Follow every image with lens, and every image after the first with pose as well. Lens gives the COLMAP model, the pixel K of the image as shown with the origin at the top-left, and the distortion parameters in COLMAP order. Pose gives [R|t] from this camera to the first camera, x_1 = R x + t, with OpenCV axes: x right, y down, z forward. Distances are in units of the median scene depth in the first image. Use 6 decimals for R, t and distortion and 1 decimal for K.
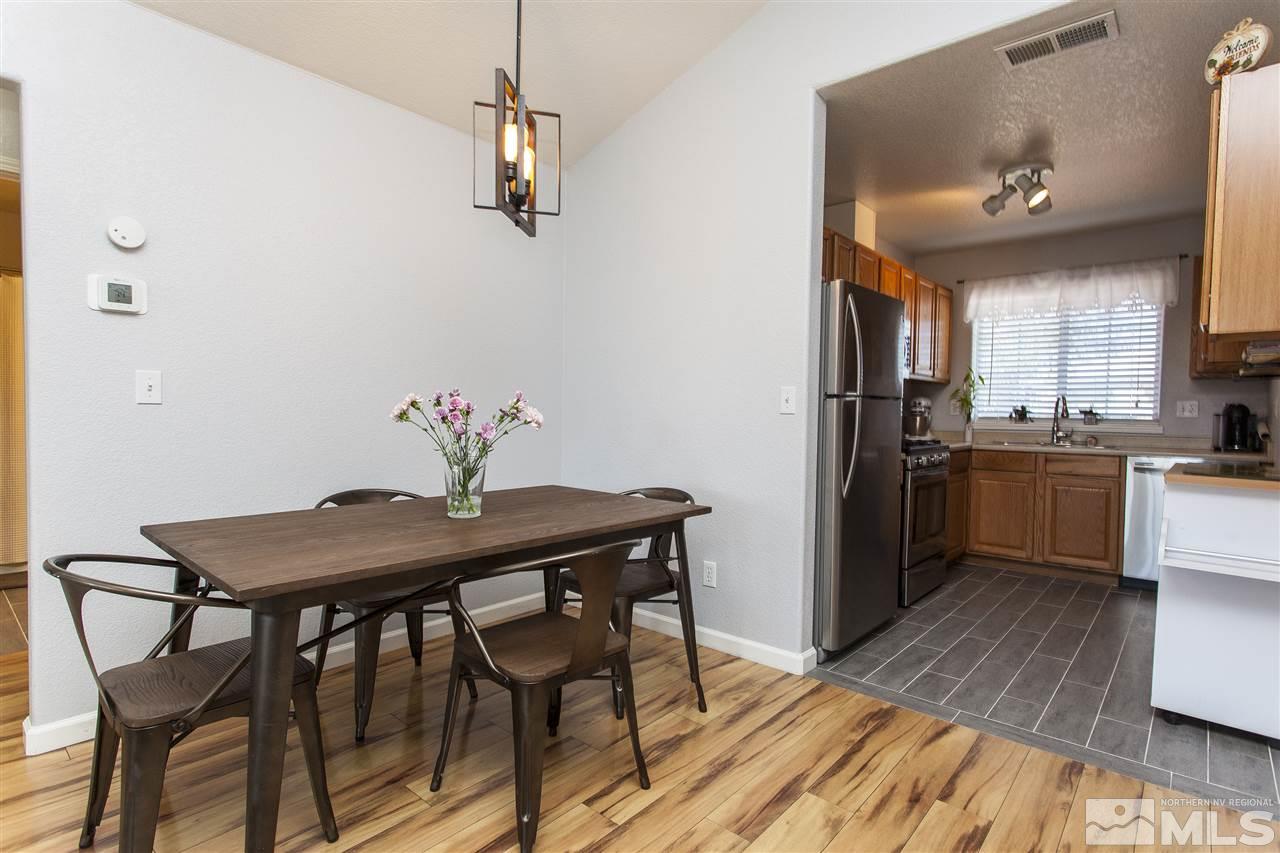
lens RADIAL K [[642.2, 0, 638.8], [0, 642.2, 431.4], [0, 0, 1]] dist [0.008671, -0.000581]
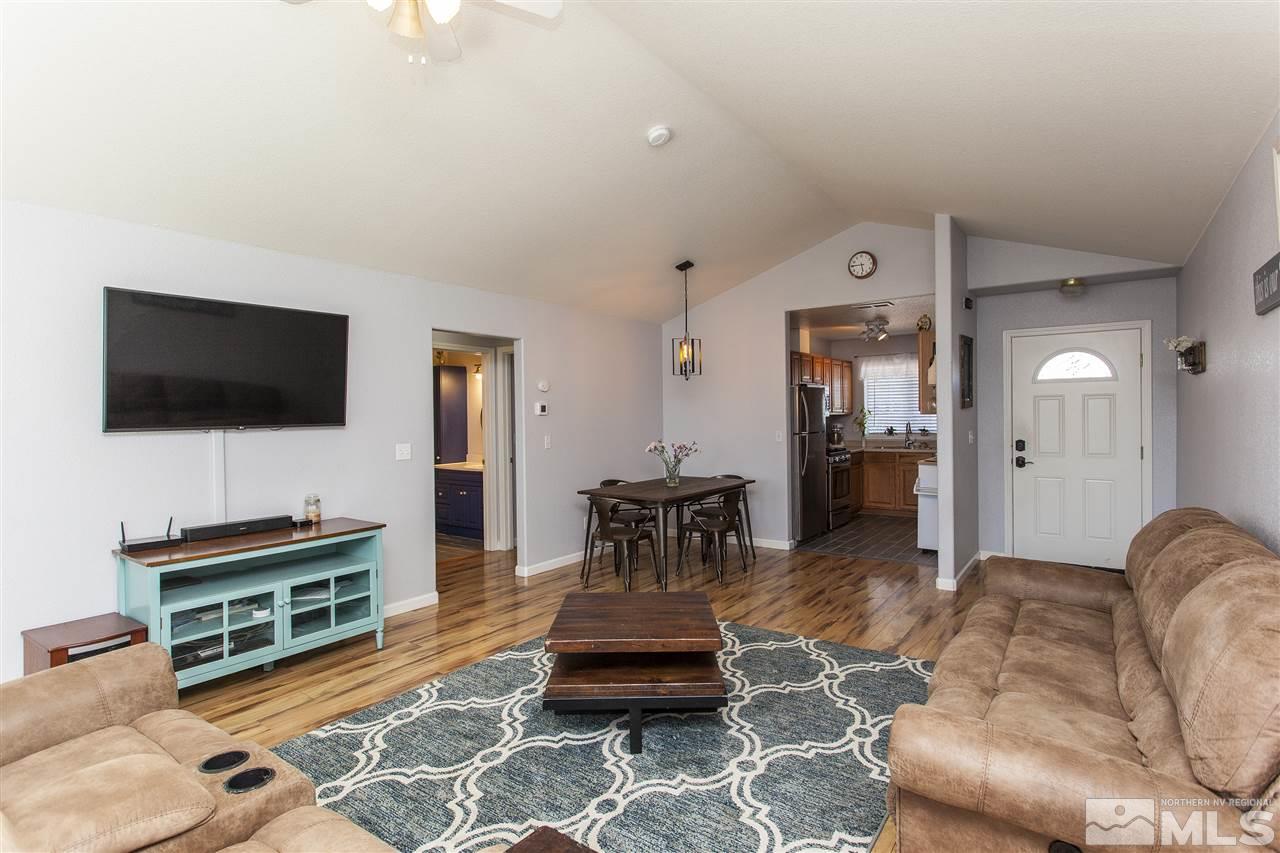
lens RADIAL K [[638.2, 0, 638.4], [0, 638.2, 418.6], [0, 0, 1]] dist [-0.000022, 0.000983]
pose [[0.995406, -0.028047, 0.091541, -0.317983], [0.030517, 0.999204, -0.025696, -0.043588], [-0.090747, 0.028371, 0.995470, -0.836095]]
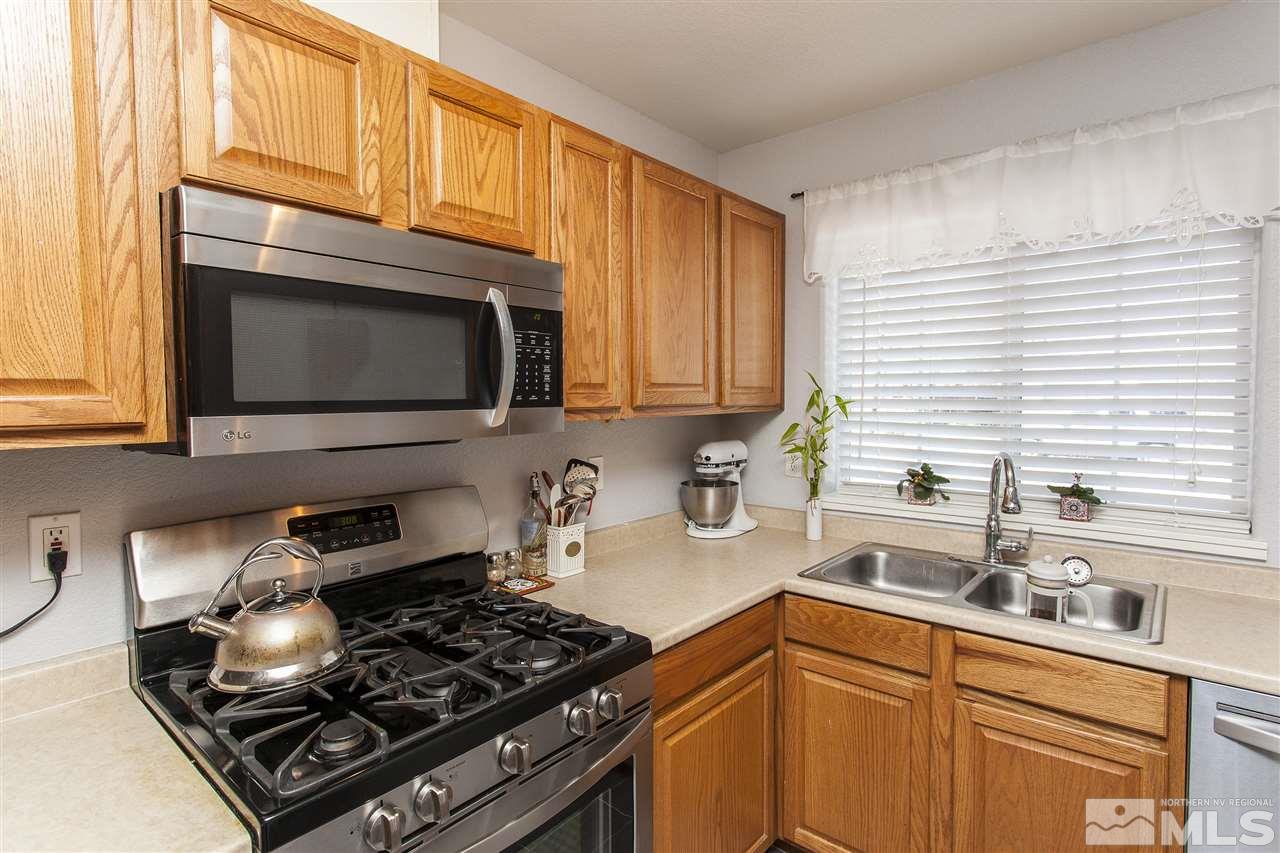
lens RADIAL K [[638.2, 0, 638.4], [0, 638.2, 418.6], [0, 0, 1]] dist [-0.000022, 0.000983]
pose [[0.999794, -0.018720, 0.007830, 0.456425], [0.018657, 0.999794, 0.008036, -0.091917], [-0.007978, -0.007889, 0.999937, 0.648426]]
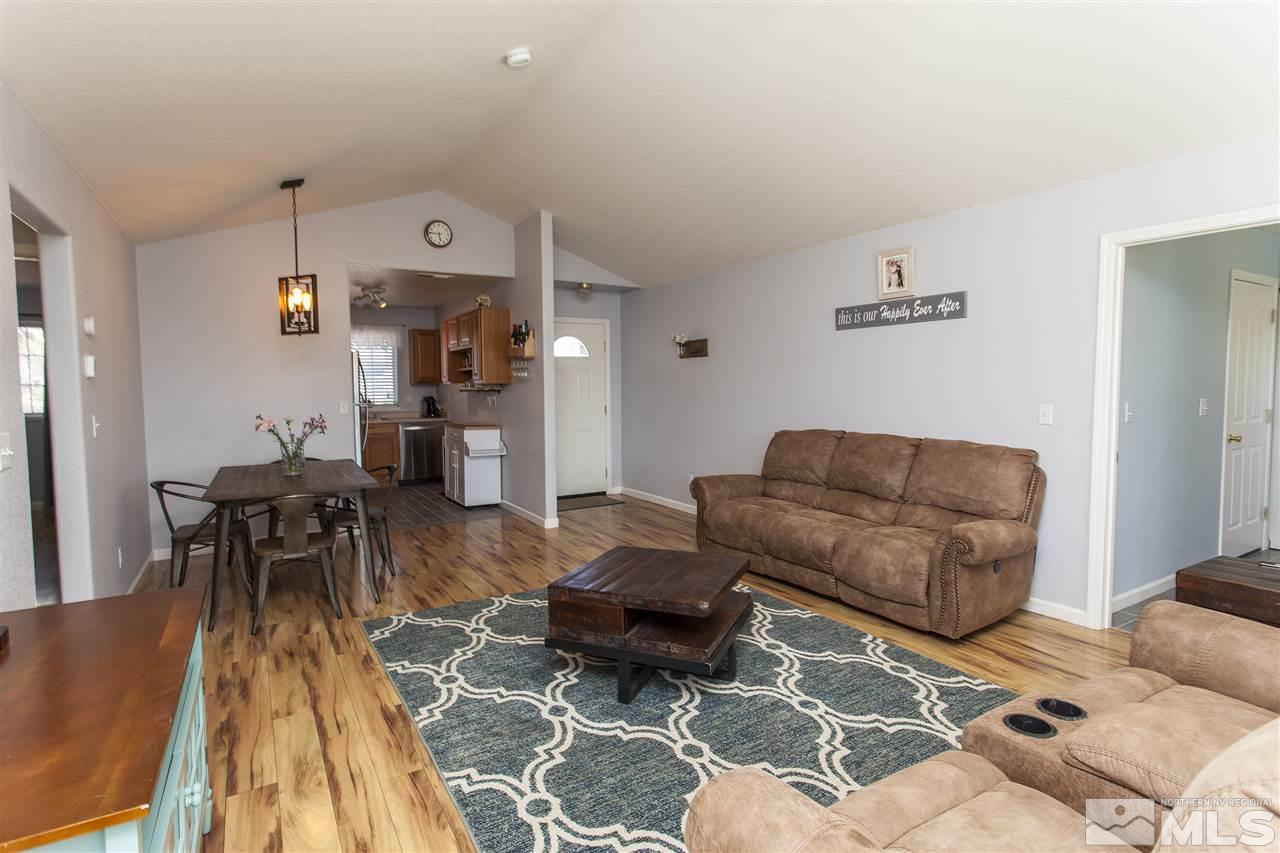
lens RADIAL K [[638.2, 0, 638.4], [0, 638.2, 418.6], [0, 0, 1]] dist [-0.000022, 0.000983]
pose [[0.300576, -0.071040, 0.951108, -0.915644], [0.046407, 0.997130, 0.059811, -0.058988], [-0.952628, 0.026160, 0.303011, -0.343178]]
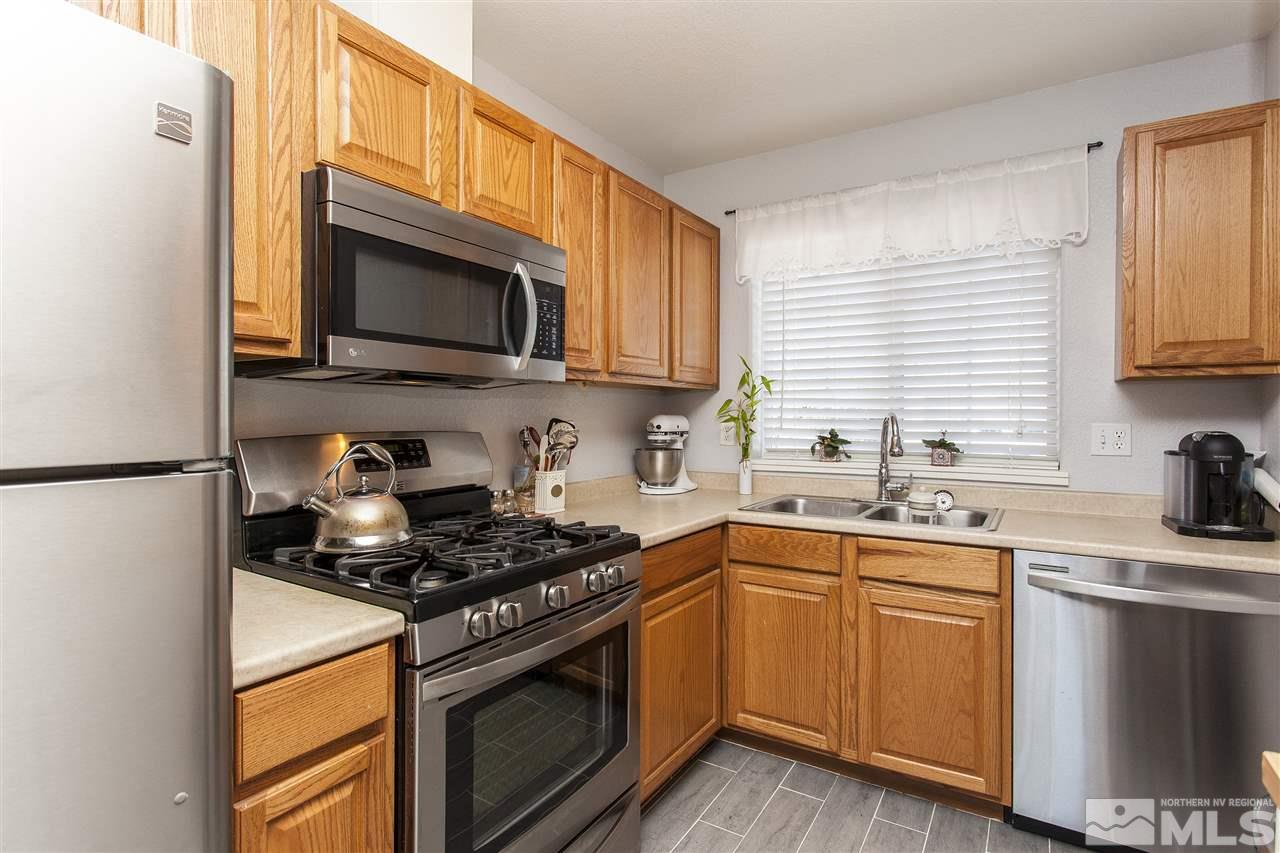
lens RADIAL K [[638.2, 0, 638.4], [0, 638.2, 418.6], [0, 0, 1]] dist [-0.000022, 0.000983]
pose [[0.988652, -0.012017, 0.149745, 0.401812], [0.015760, 0.999592, -0.023834, -0.045636], [-0.149397, 0.025924, 0.988437, 0.554431]]
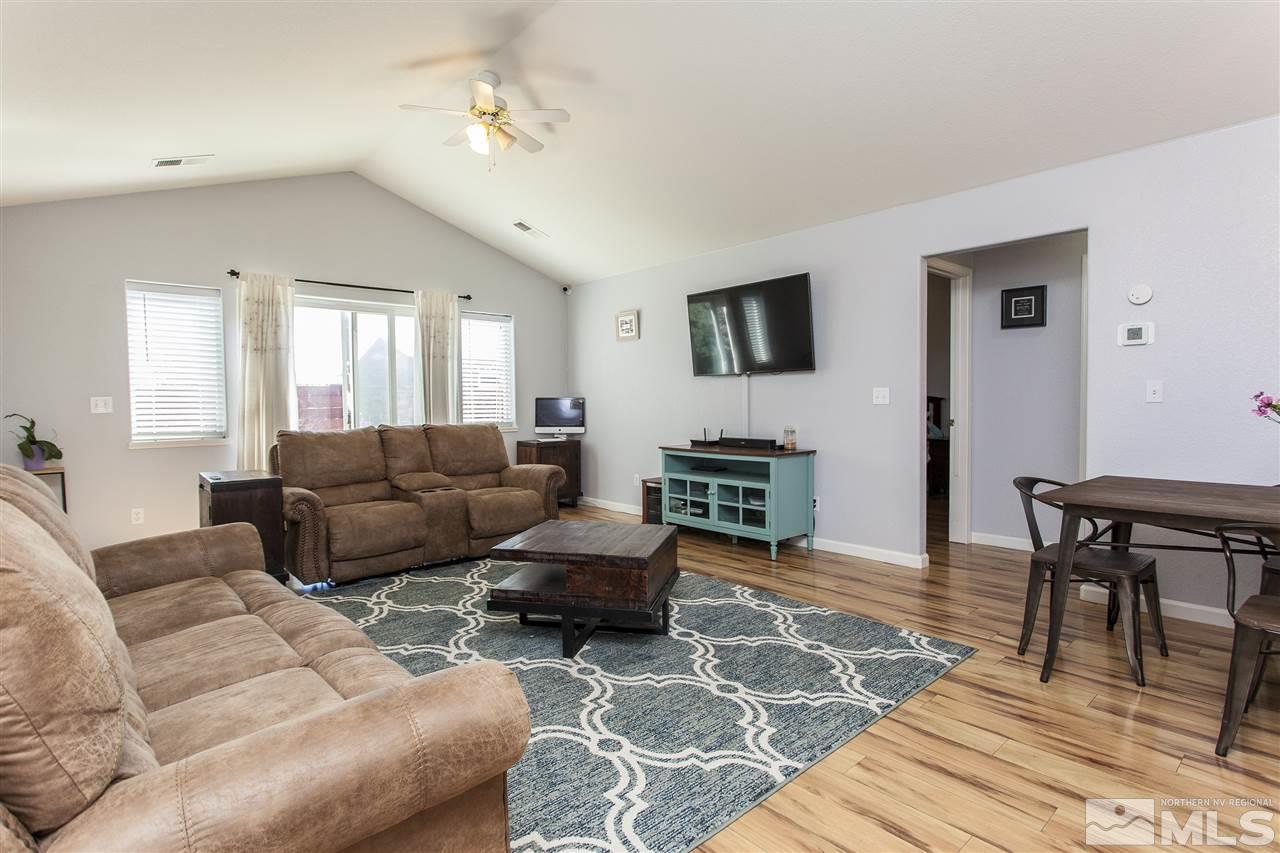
lens RADIAL K [[638.2, 0, 638.4], [0, 638.2, 418.6], [0, 0, 1]] dist [-0.000022, 0.000983]
pose [[-0.125857, 0.016236, -0.991916, 0.448416], [-0.023387, 0.999540, 0.019328, -0.002448], [0.991773, 0.025631, -0.125419, -0.006243]]
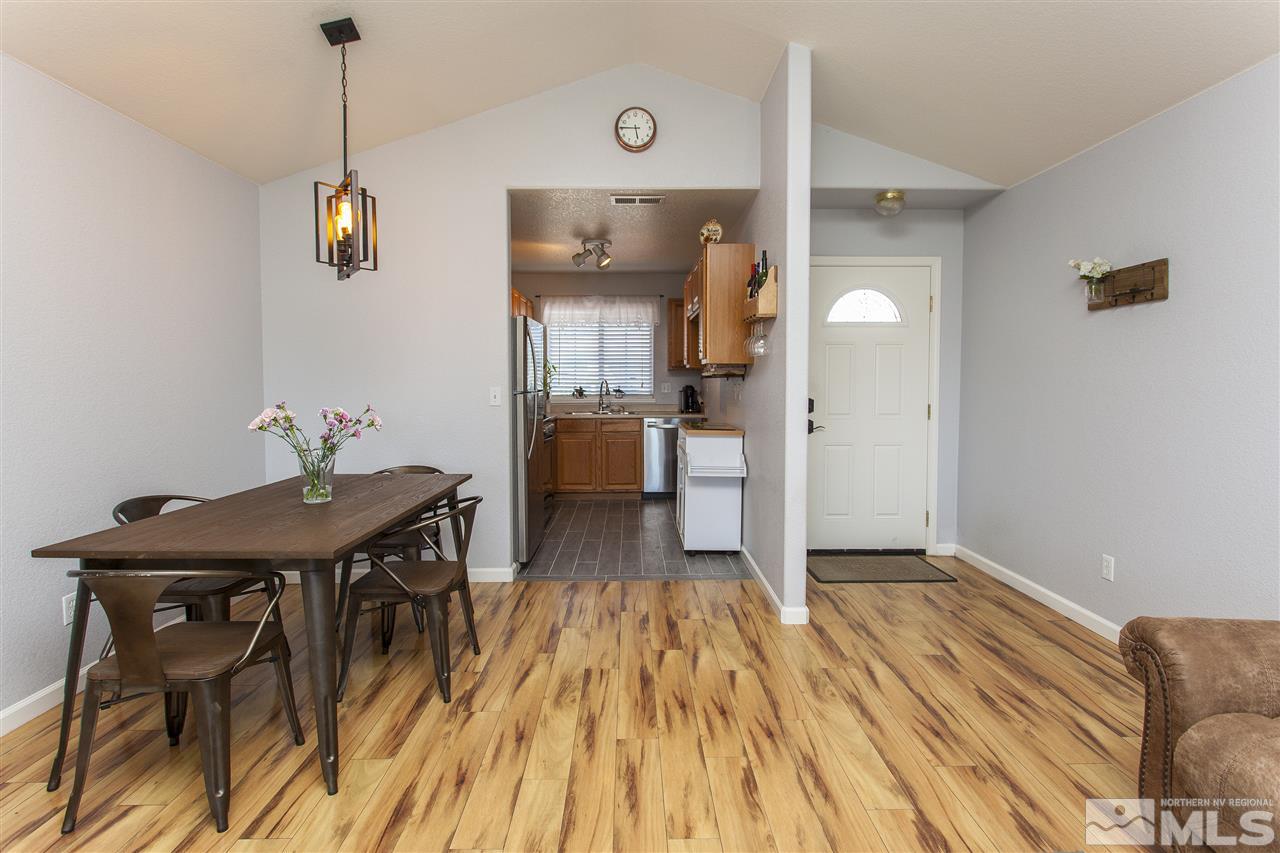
lens RADIAL K [[636.7, 0, 638.1], [0, 636.7, 404.7], [0, 0, 1]] dist [0.005581, 0.000806]
pose [[0.745689, -0.041731, 0.664986, -0.304288], [0.034558, 0.999116, 0.023947, -0.033585], [-0.665397, 0.005124, 0.746472, -0.182371]]
